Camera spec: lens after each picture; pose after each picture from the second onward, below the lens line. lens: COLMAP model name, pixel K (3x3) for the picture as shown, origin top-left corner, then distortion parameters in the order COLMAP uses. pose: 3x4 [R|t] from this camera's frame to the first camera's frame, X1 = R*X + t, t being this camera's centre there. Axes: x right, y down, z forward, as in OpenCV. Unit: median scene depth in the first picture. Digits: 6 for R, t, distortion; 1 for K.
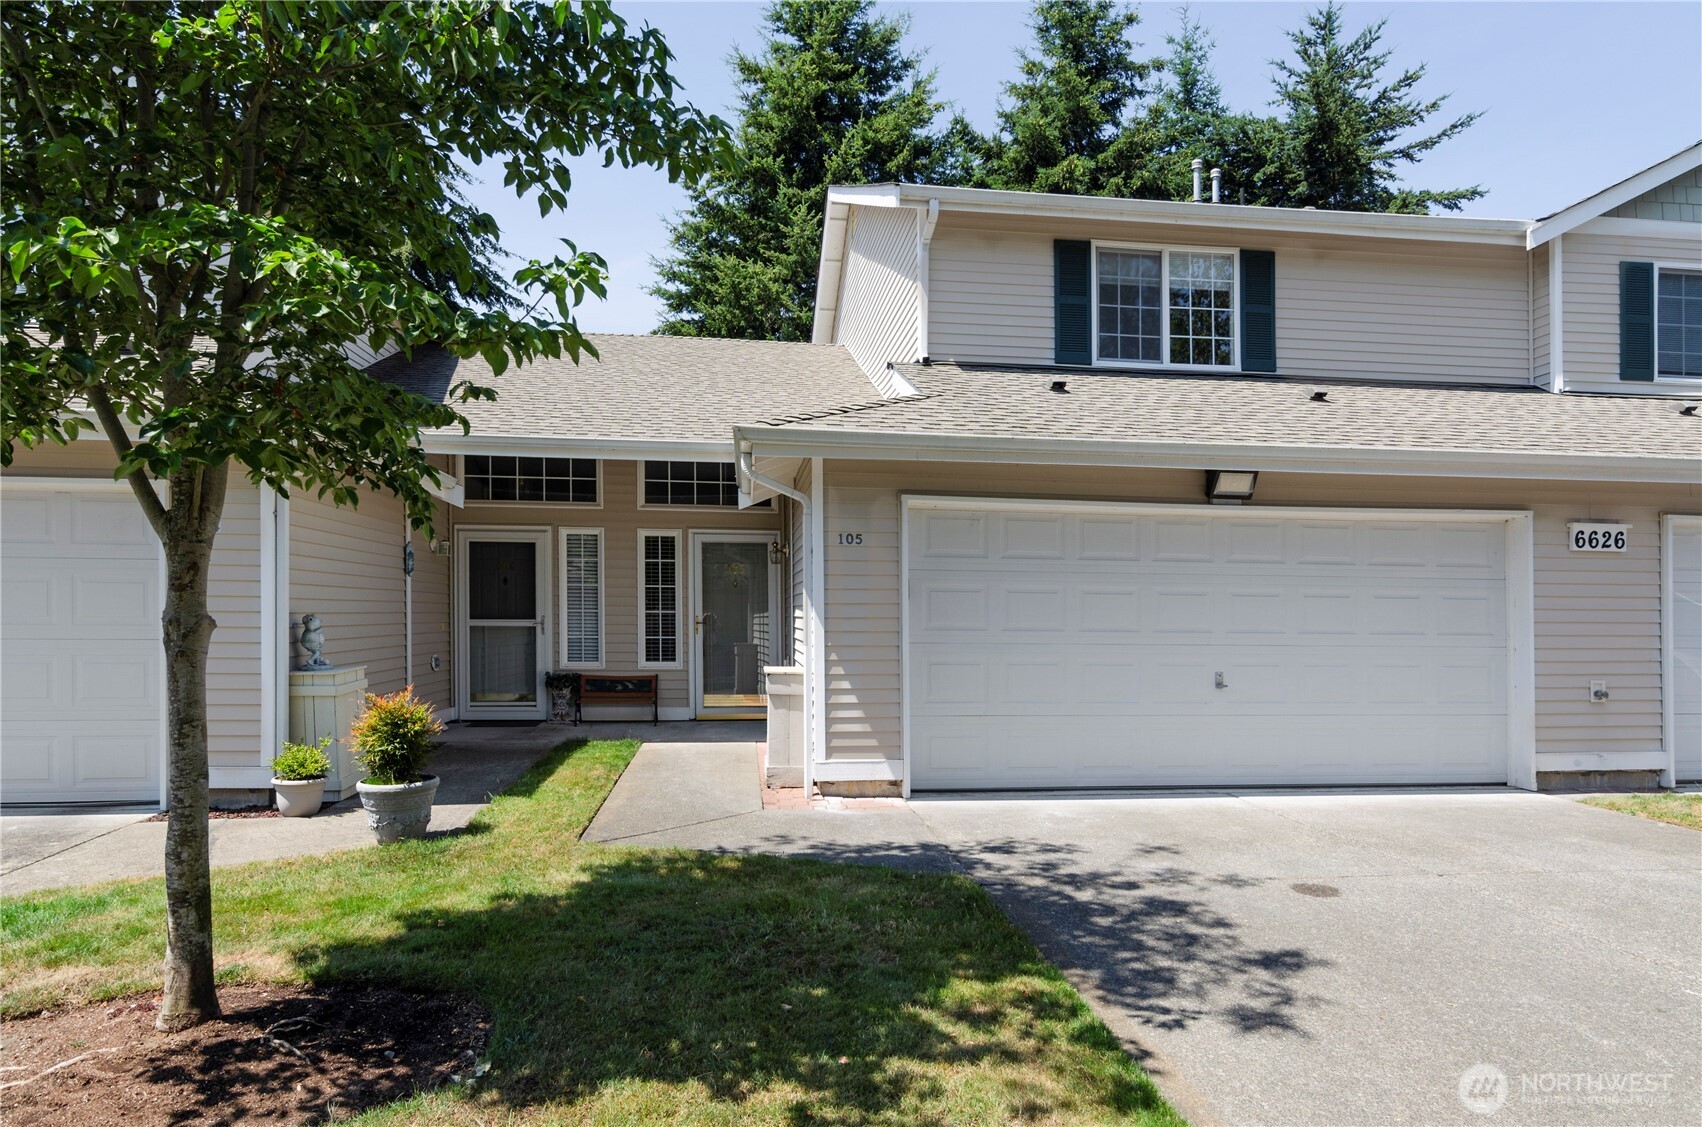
lens RADIAL K [[1006.6, 0, 854.5], [0, 1006.6, 695.2], [0, 0, 1]] dist [0.000049, -0.000328]
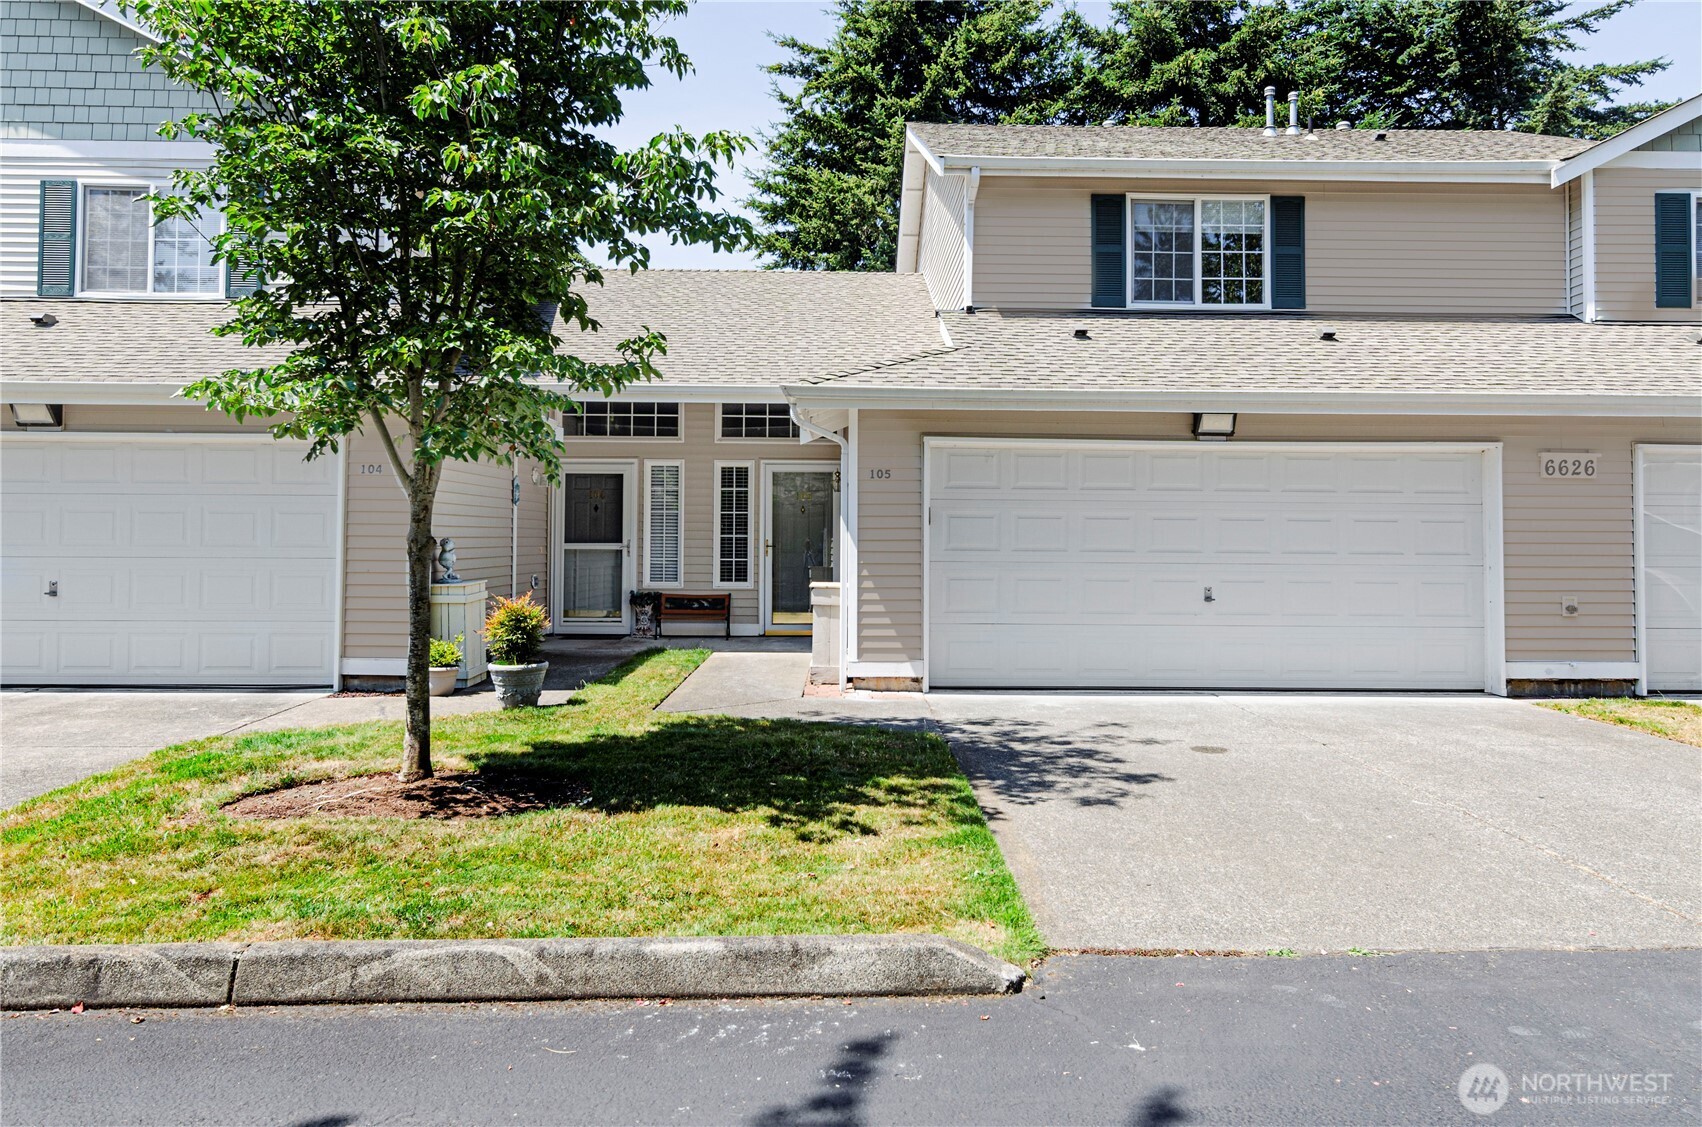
lens RADIAL K [[1183.4, 0, 851.0], [0, 1183.4, 563.5], [0, 0, 1]] dist [0.000481, -0.002317]
pose [[0.993396, 0.000137, -0.114738, 0.087110], [-0.007104, 0.998154, -0.060312, 0.025134], [0.114518, 0.060729, 0.991563, -0.275380]]
